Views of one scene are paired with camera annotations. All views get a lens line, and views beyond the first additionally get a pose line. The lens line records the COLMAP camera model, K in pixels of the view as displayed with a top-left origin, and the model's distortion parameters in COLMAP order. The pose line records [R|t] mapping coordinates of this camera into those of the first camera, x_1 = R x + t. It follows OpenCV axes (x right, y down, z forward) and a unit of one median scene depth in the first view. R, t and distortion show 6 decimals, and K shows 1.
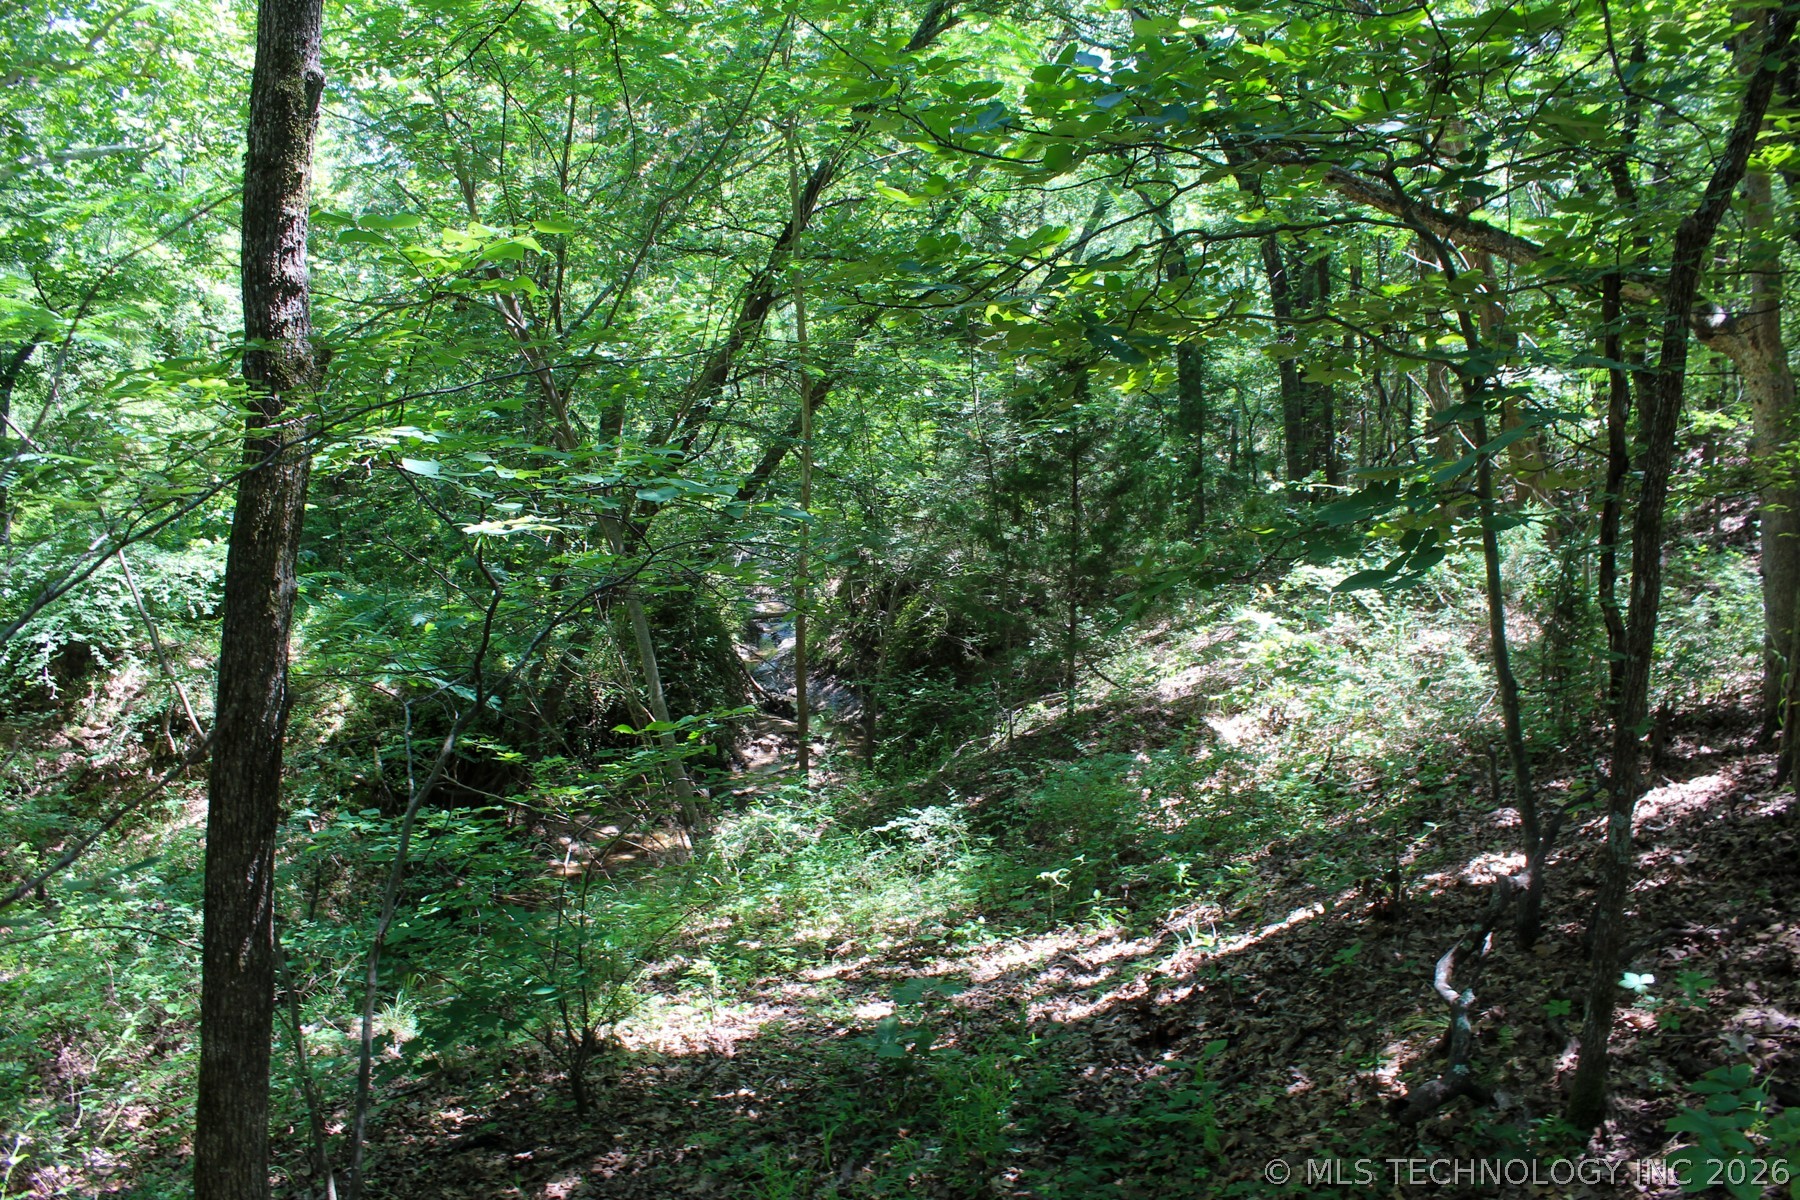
lens RADIAL K [[1507.4, 0, 899.8], [0, 1507.4, 599.8], [0, 0, 1]] dist [-0.000449, -0.000012]
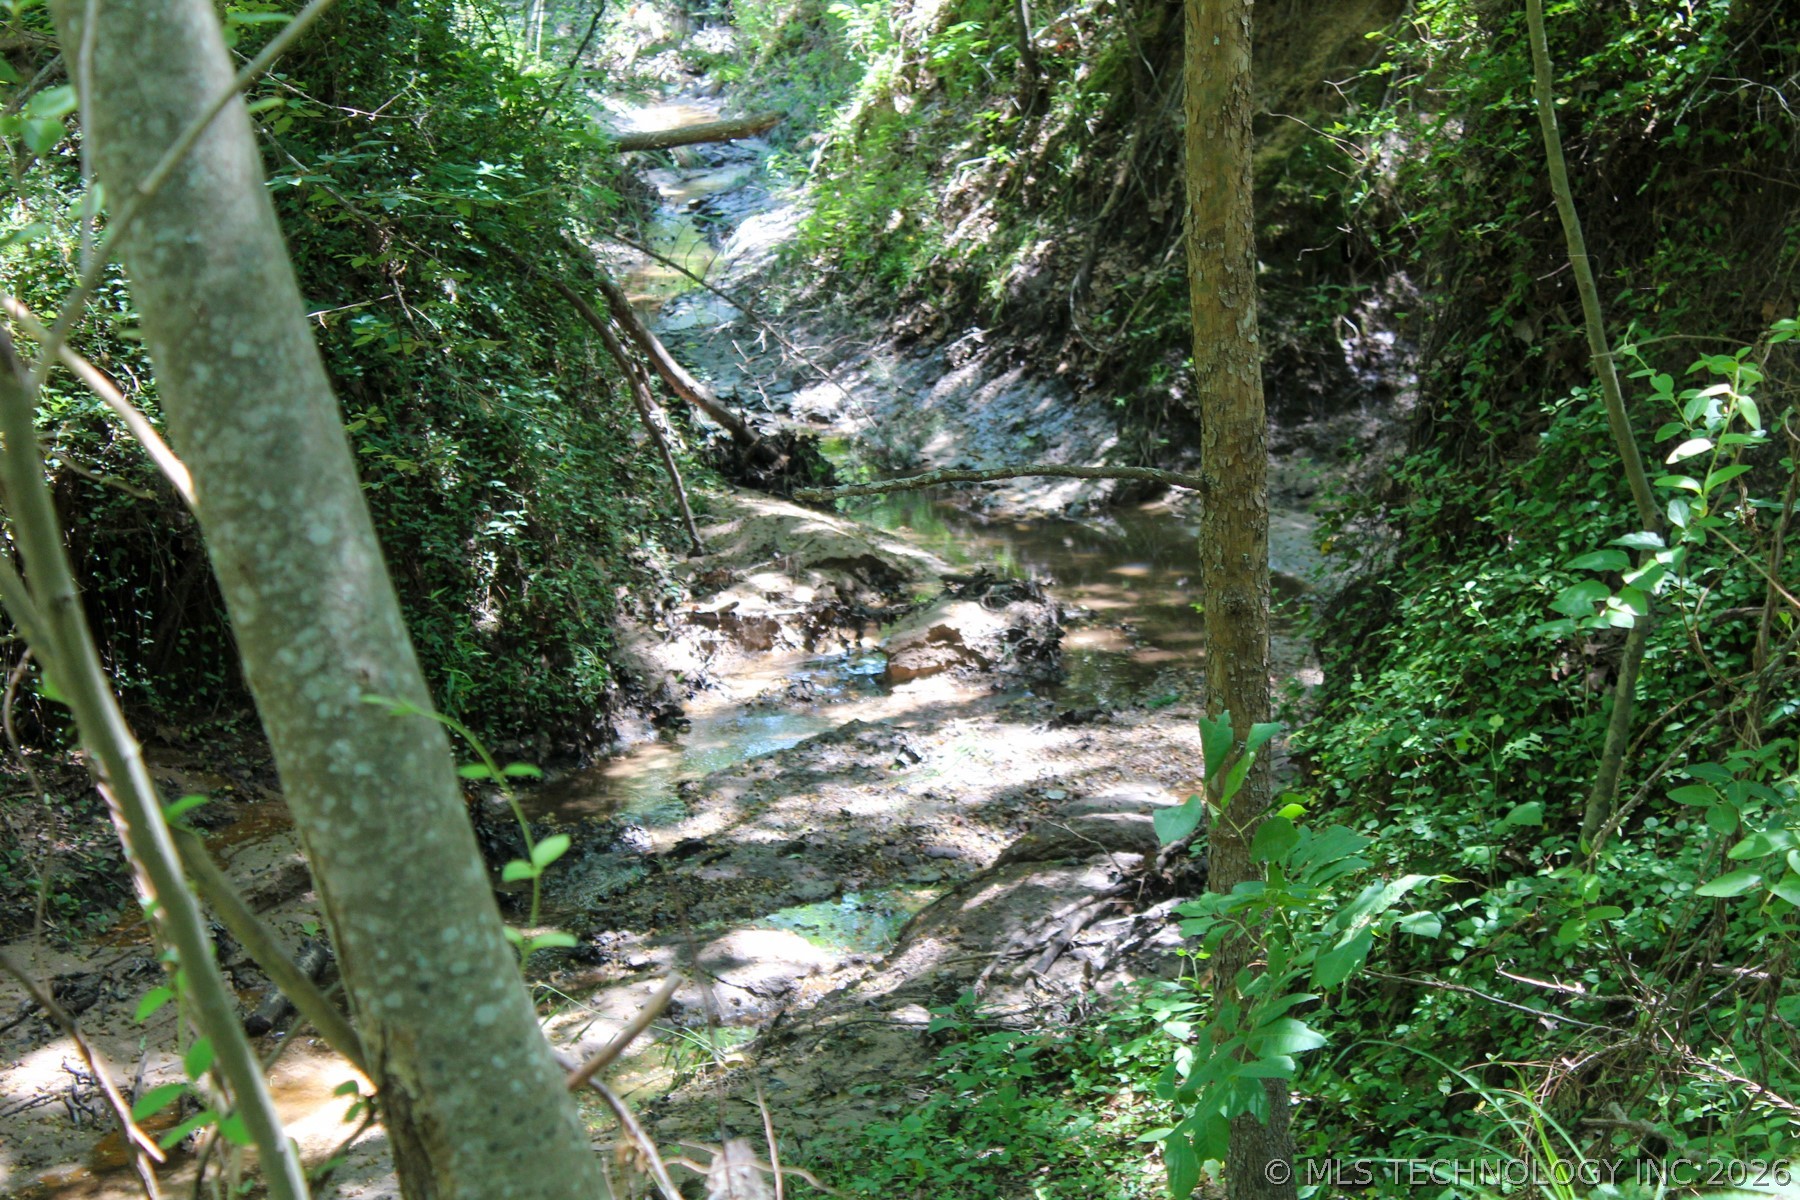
lens RADIAL K [[4597.7, 0, 900.1], [0, 4597.7, 599.7], [0, 0, 1]] dist [0.021673, 0.000000]
pose [[0.999029, -0.032255, -0.030017, -0.037693], [0.035071, 0.994508, 0.098607, 0.020160], [0.026672, -0.099564, 0.994674, 0.247829]]
